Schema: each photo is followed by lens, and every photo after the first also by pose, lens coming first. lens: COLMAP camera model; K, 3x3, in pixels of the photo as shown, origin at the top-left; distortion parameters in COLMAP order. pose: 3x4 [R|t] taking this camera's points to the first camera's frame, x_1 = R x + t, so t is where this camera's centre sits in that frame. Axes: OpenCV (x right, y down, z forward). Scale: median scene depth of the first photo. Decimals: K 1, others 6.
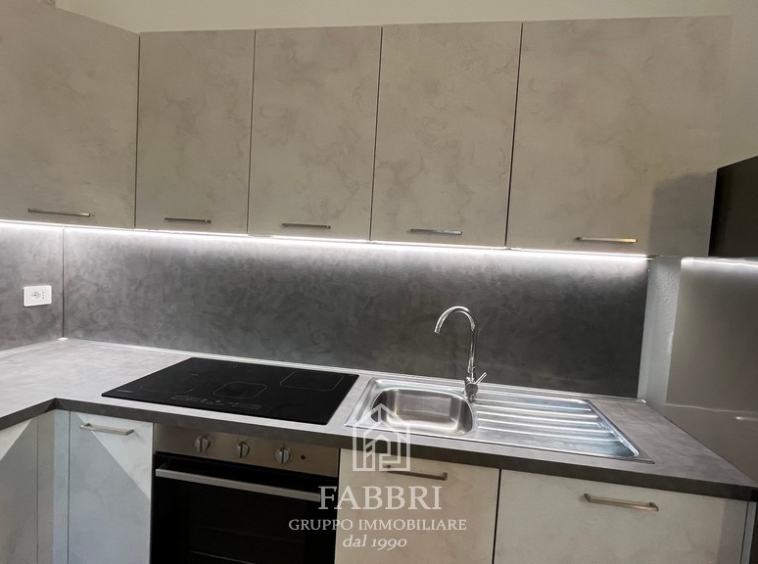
lens RADIAL K [[405.9, 0, 380.2], [0, 405.9, 282.2], [0, 0, 1]] dist [0.000129, -0.000756]
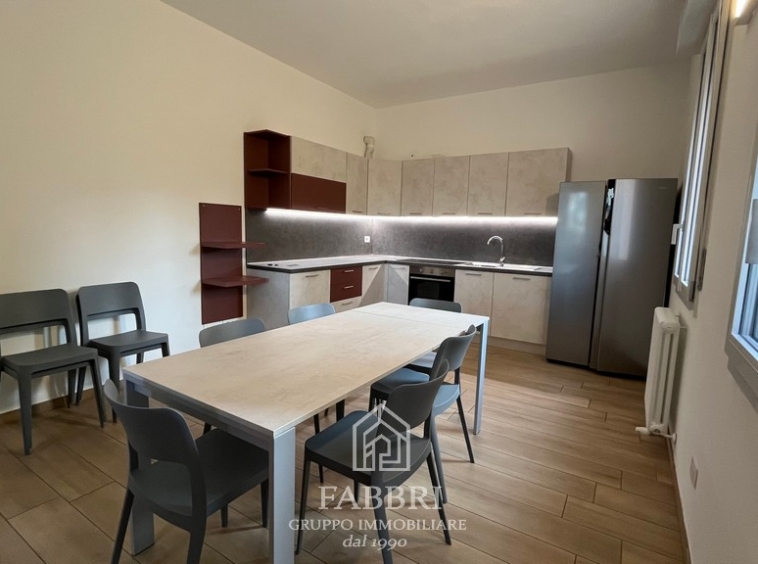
lens RADIAL K [[405.9, 0, 378.1], [0, 405.9, 282.9], [0, 0, 1]] dist [0.000129, -0.000756]
pose [[0.913342, 0.020302, -0.406687, 0.599289], [-0.002174, 0.998985, 0.044987, 0.259901], [0.407188, -0.040204, 0.912459, -2.116649]]
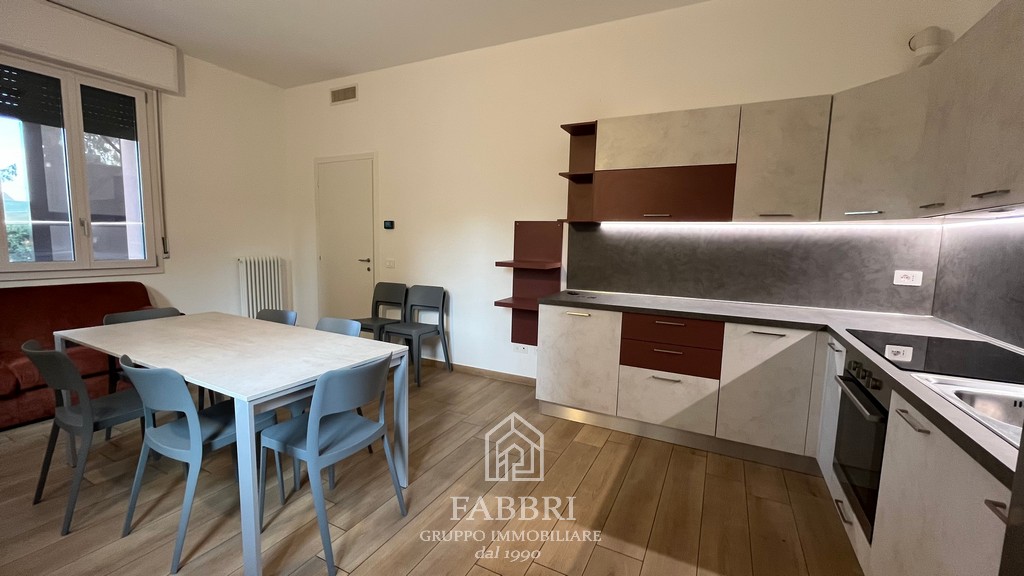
lens RADIAL K [[414.6, 0, 505.4], [0, 414.6, 283.2], [0, 0, 1]] dist [-0.002559, -0.001472]
pose [[-0.321869, 0.030249, -0.946301, 0.973997], [-0.108346, 0.991747, 0.068554, 0.112843], [0.940564, 0.124593, -0.315935, 0.215113]]
